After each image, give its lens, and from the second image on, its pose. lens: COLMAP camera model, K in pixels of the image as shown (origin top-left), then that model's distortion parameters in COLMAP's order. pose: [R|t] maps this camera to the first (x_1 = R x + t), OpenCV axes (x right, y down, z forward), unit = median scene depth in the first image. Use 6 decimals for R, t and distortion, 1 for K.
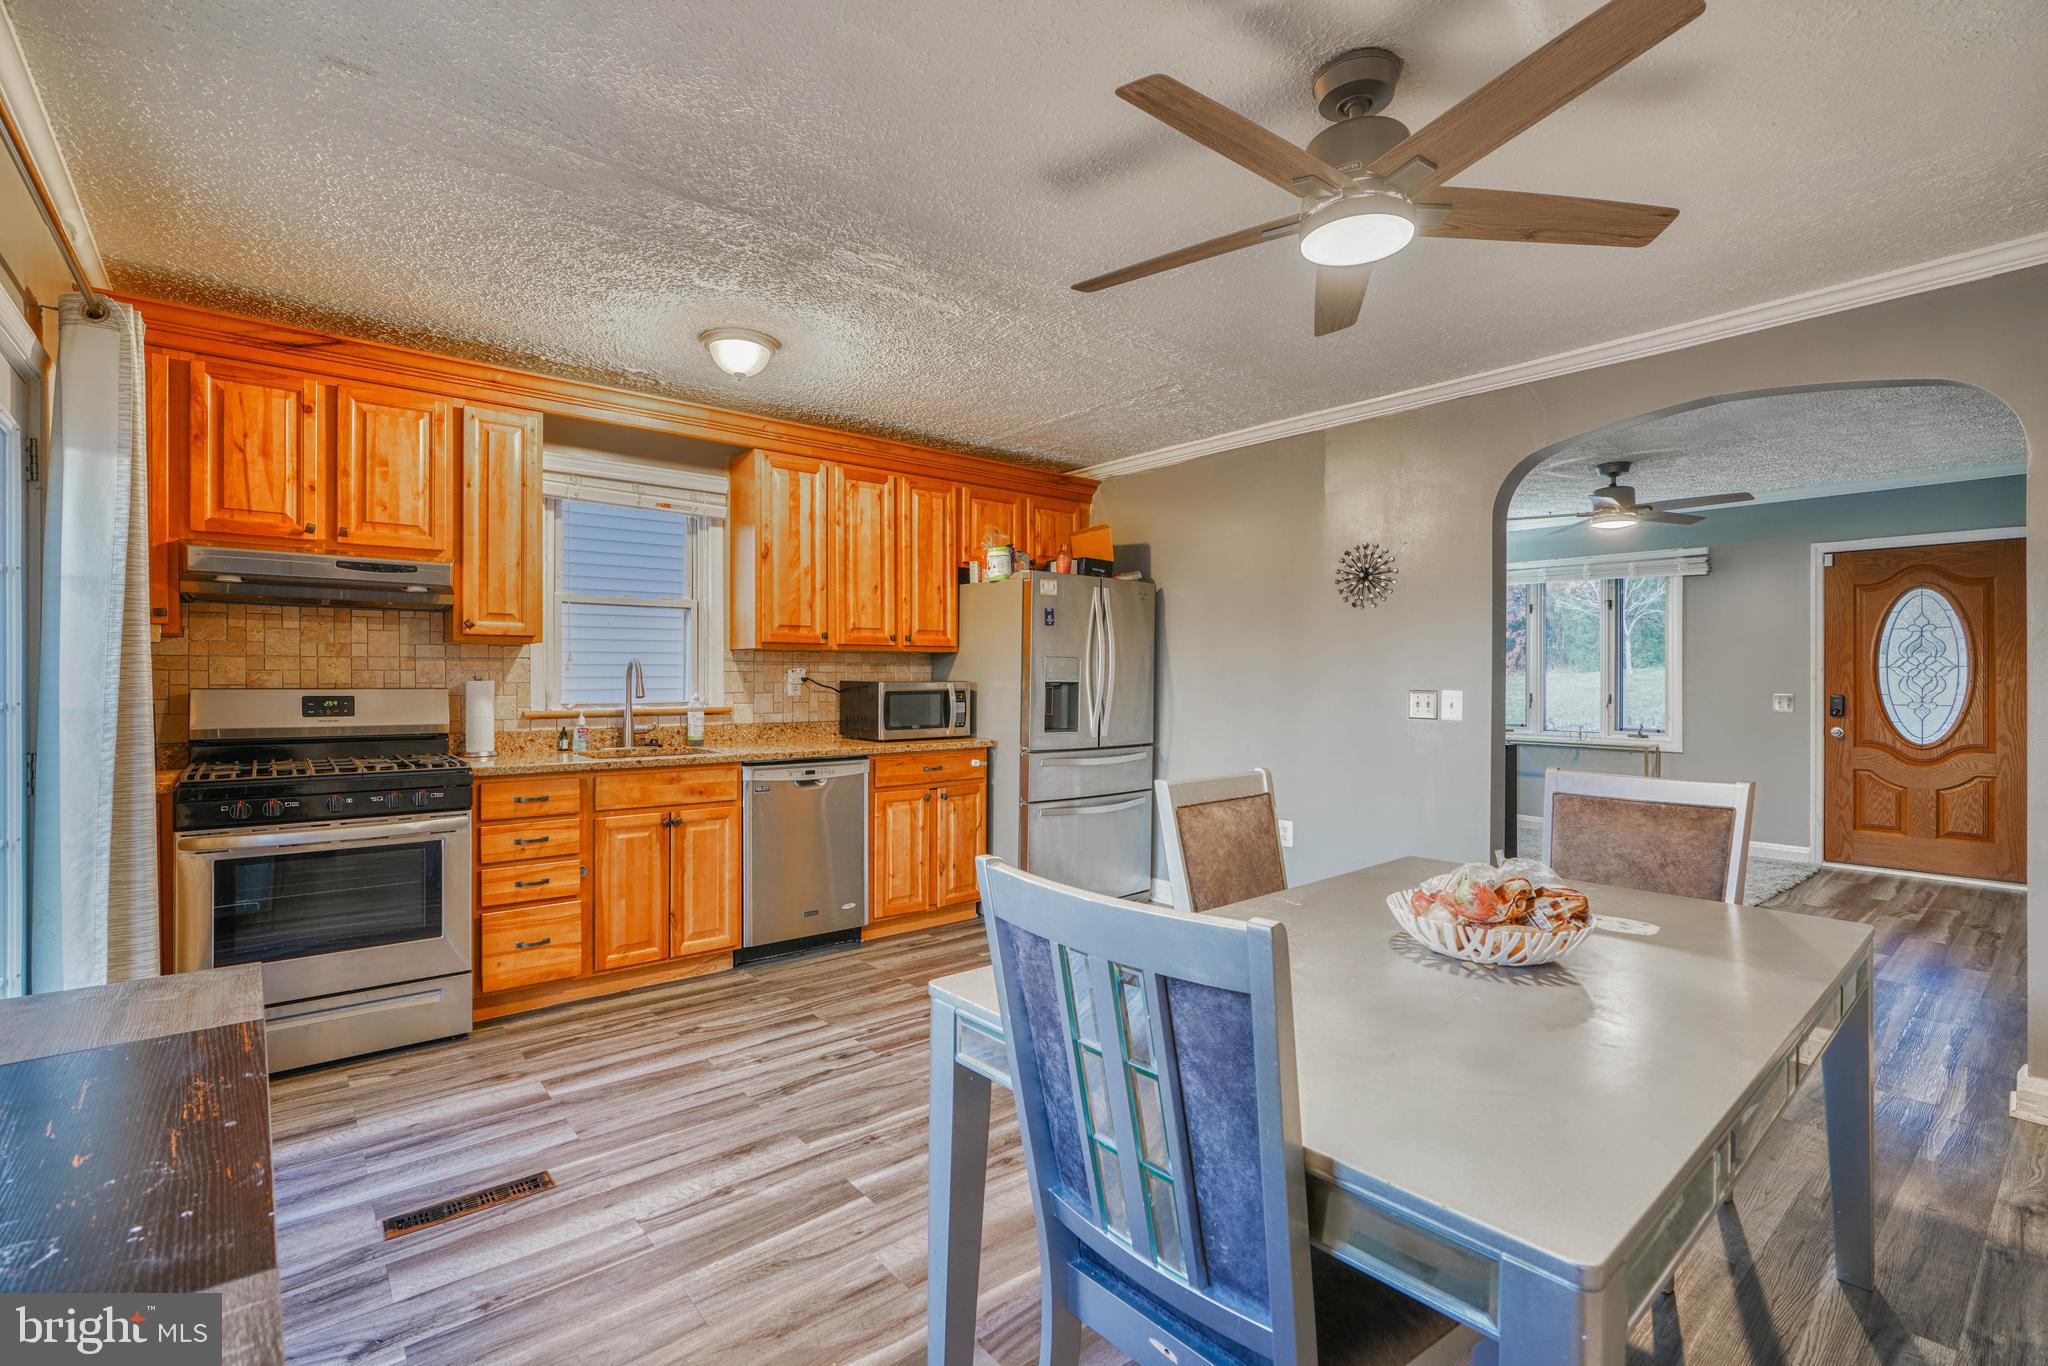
lens RADIAL K [[923.0, 0, 1024.0], [0, 923.0, 683.0], [0, 0, 1]] dist [0.000070, 0.001134]
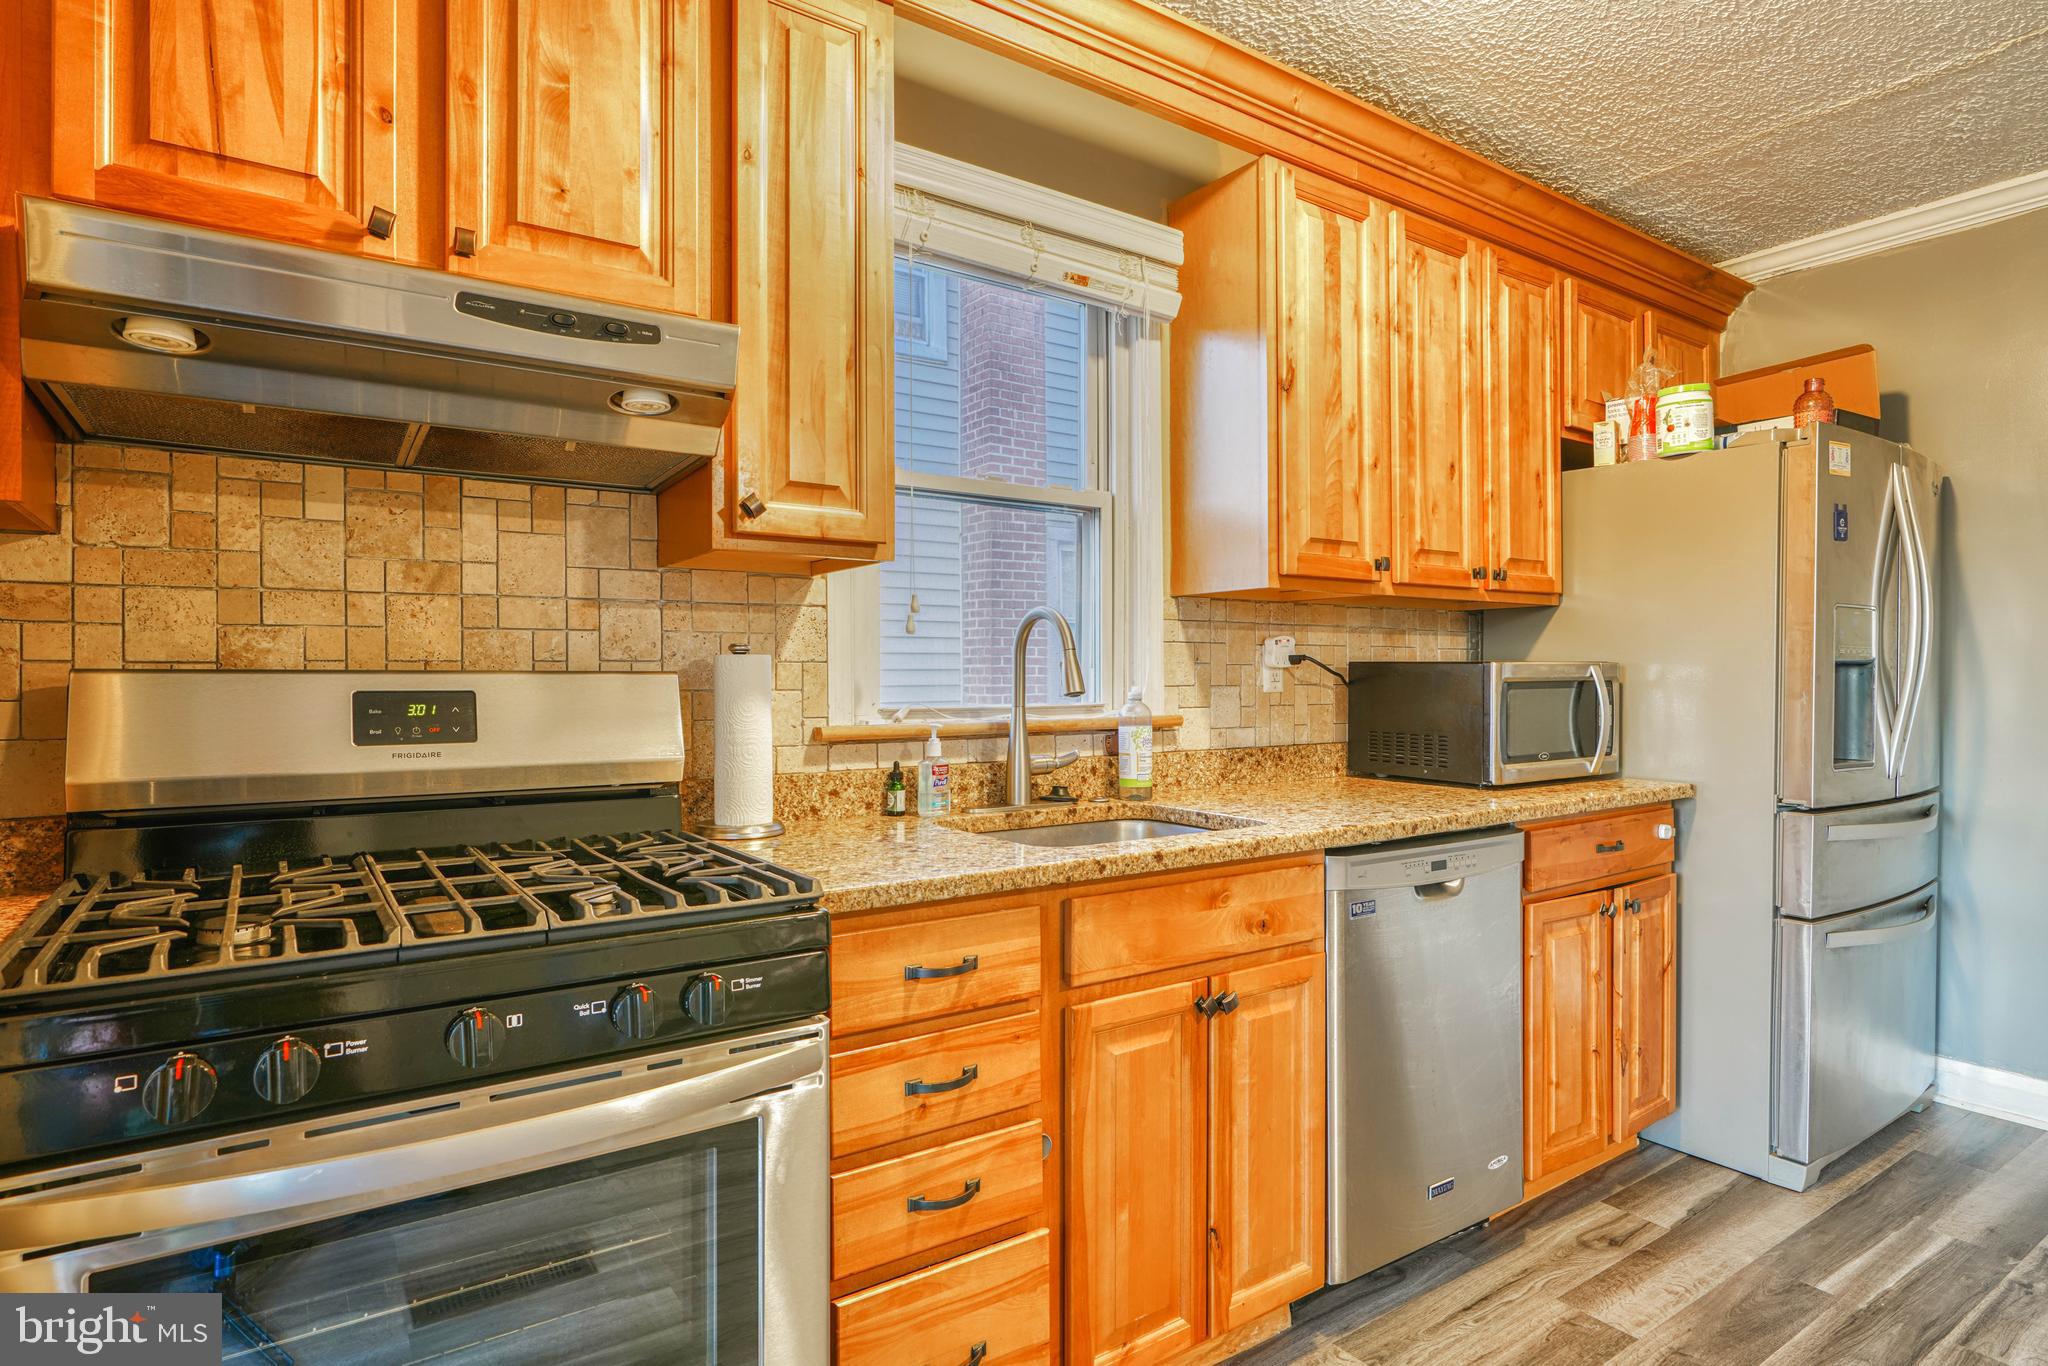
lens RADIAL K [[1116.2, 0, 1045.3], [0, 1116.2, 676.8], [0, 0, 1]] dist [-0.003664, 0.000464]
pose [[0.996864, -0.003907, -0.079035, -0.408093], [0.003510, 0.999980, -0.005169, 0.010487], [0.079053, 0.004875, 0.996858, 0.499382]]
